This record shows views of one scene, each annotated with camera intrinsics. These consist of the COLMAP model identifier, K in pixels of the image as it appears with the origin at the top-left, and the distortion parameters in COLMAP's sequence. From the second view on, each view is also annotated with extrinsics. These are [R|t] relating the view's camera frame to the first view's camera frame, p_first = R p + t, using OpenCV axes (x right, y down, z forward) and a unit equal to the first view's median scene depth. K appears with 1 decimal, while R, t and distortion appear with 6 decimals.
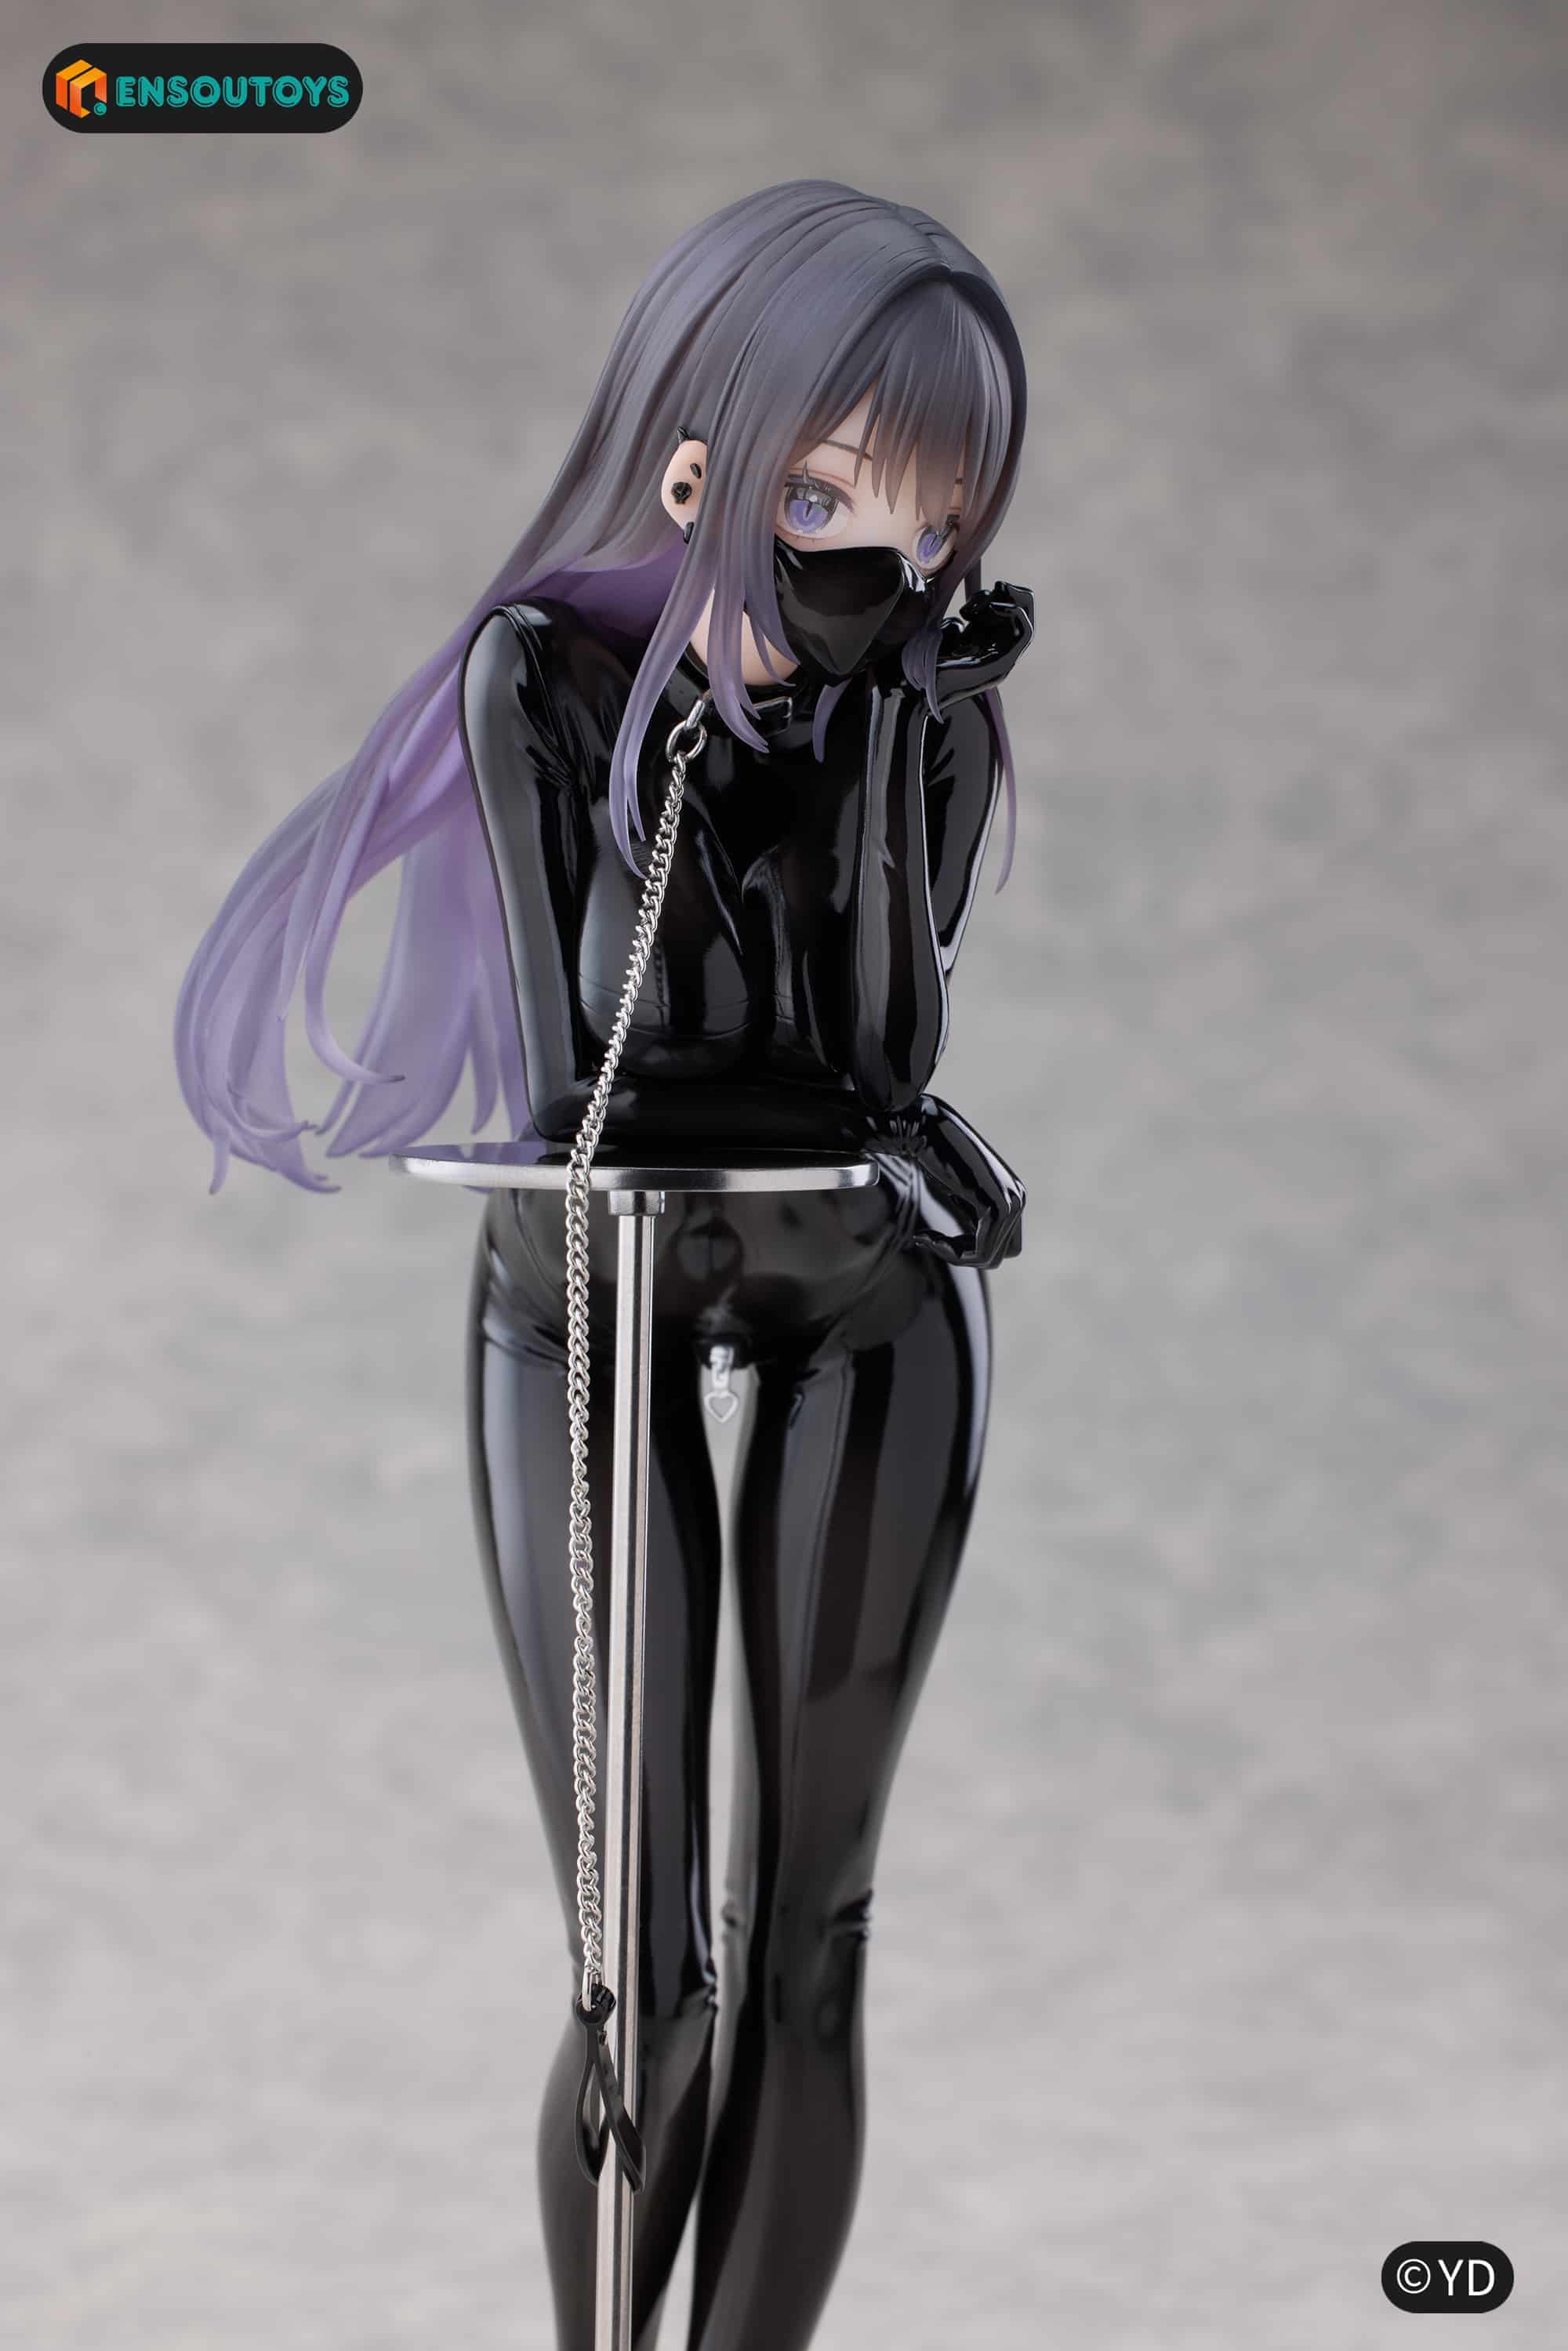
lens RADIAL K [[6980.0, 0, 803.8], [0, 6980.0, 1203.0], [0, 0, 1]] dist [0.222571, 0.830015]
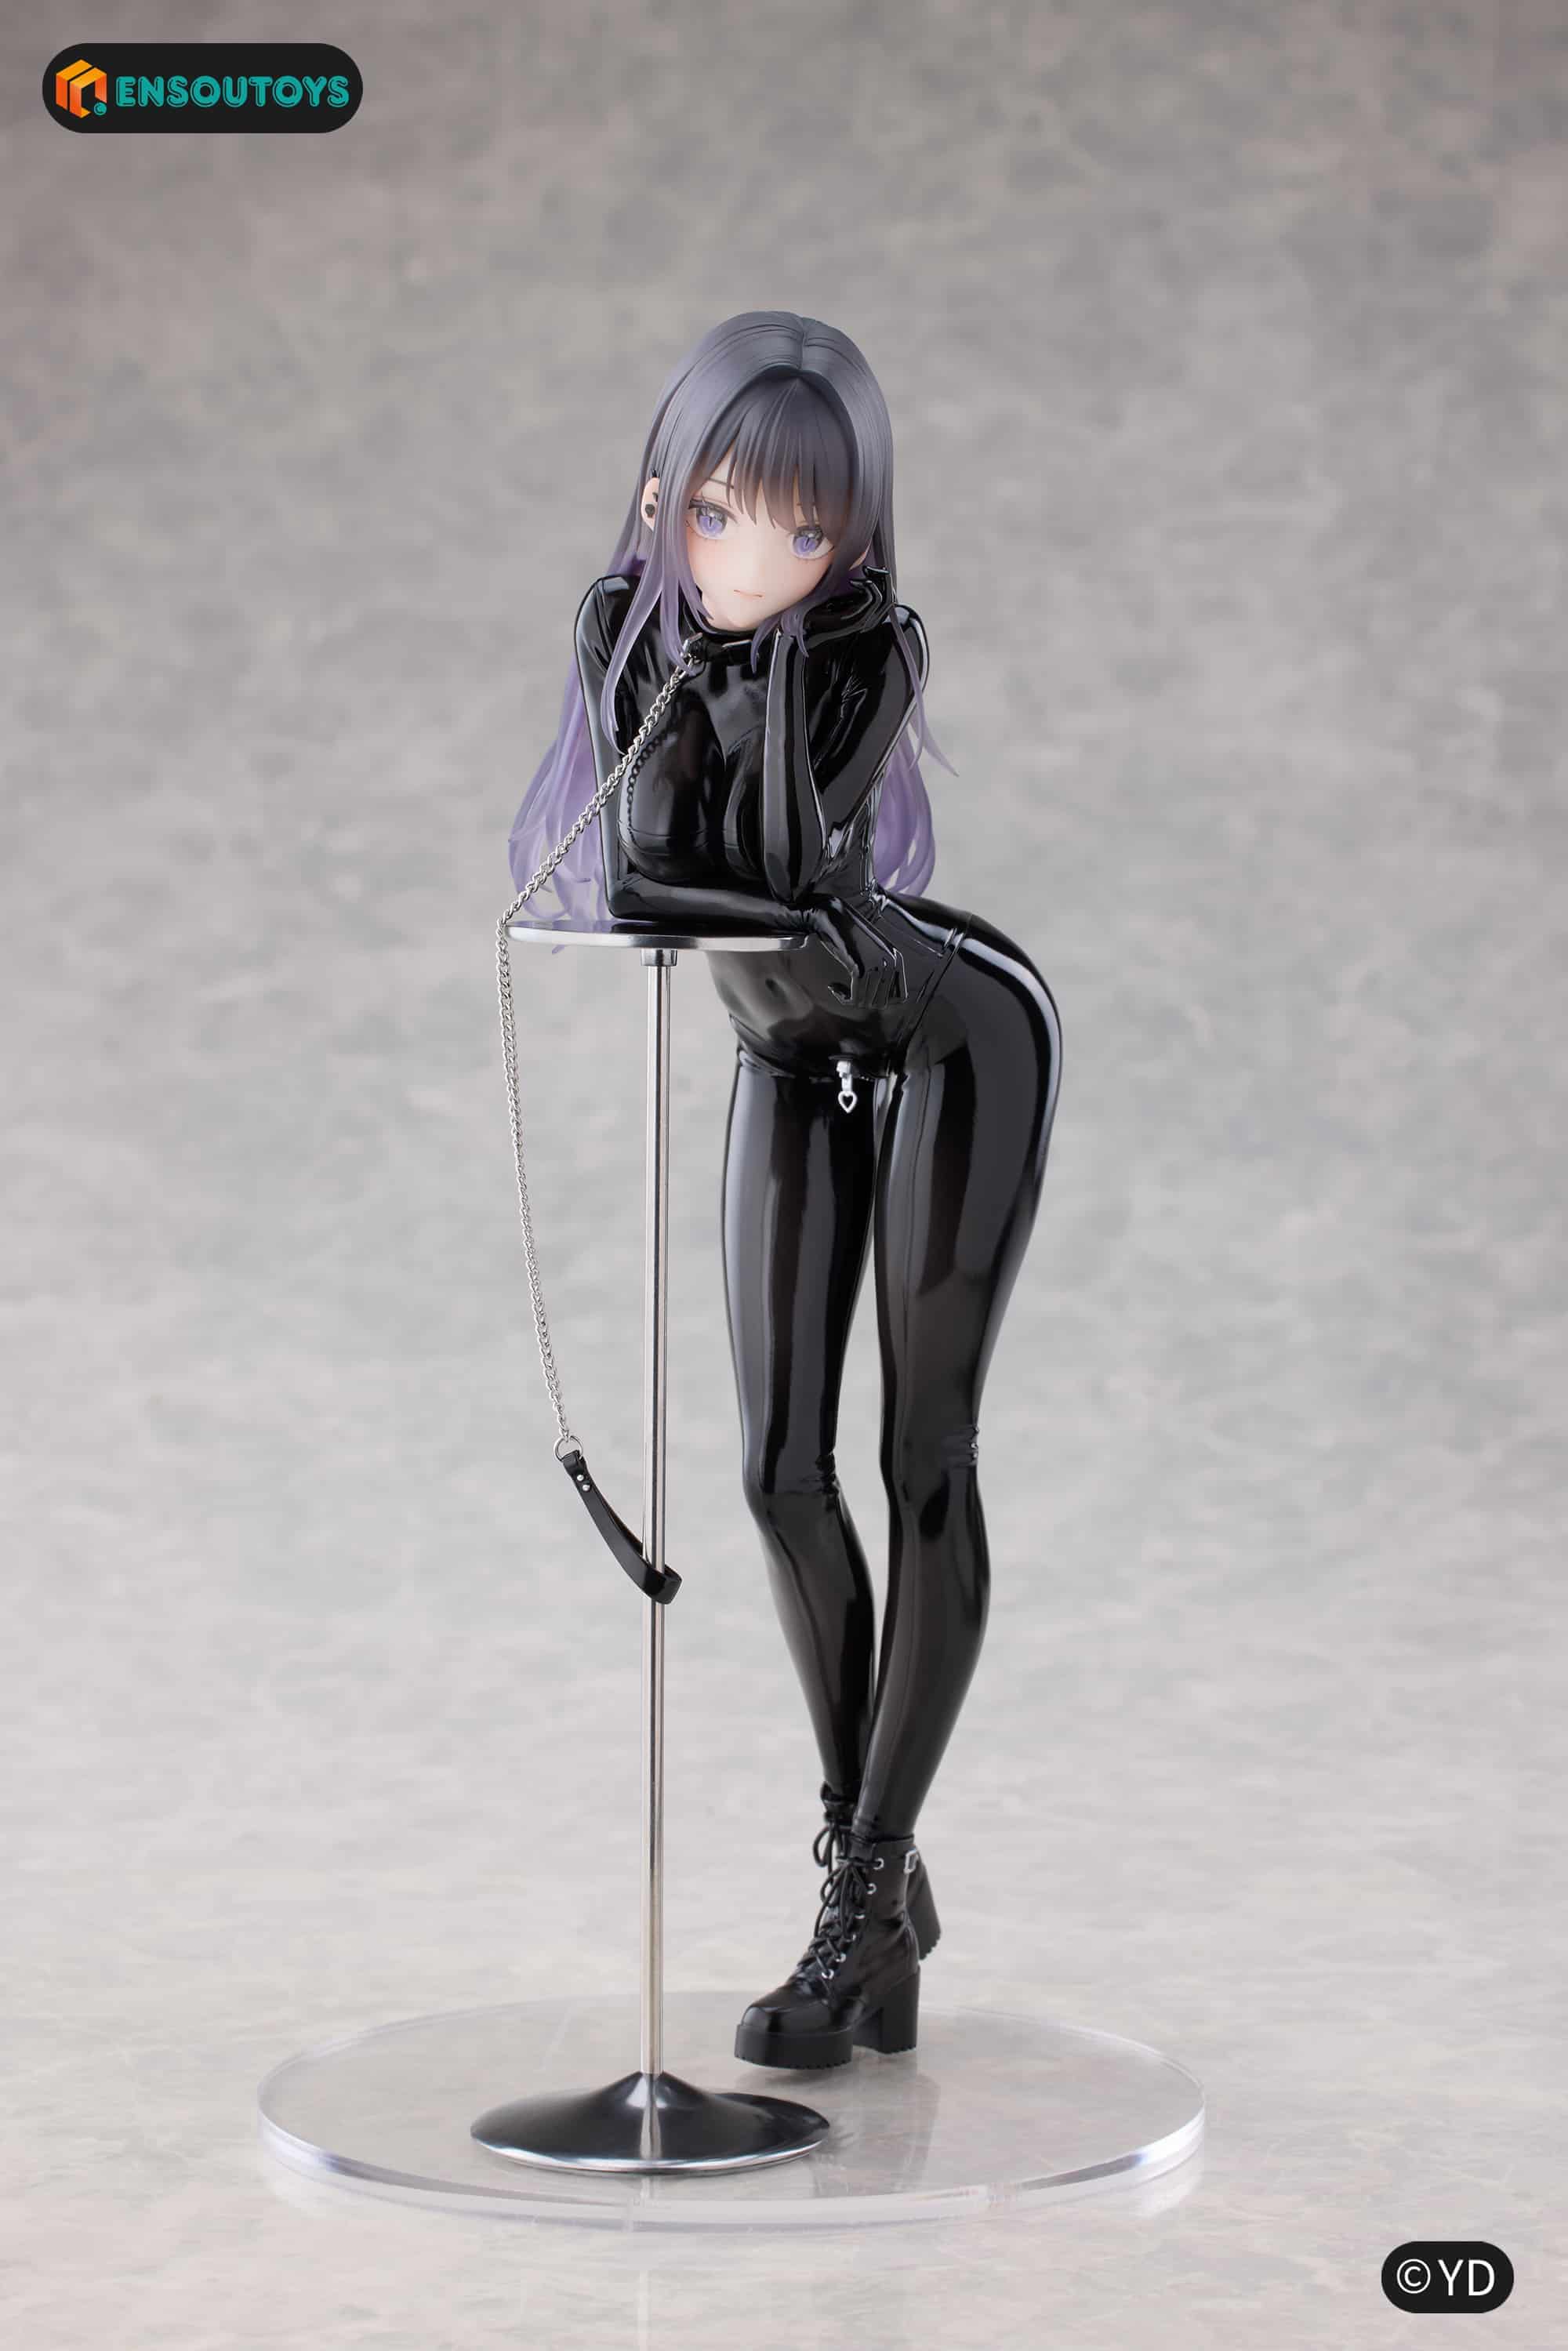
lens RADIAL K [[6793.9, 0, 789.7], [0, 6793.9, 1172.1], [0, 0, 1]] dist [0.251172, 0.212559]
pose [[0.984347, 0.012904, -0.175769, 0.148853], [-0.010337, 0.999826, 0.015513, 0.014309], [0.175939, -0.013453, 0.984309, -0.291560]]
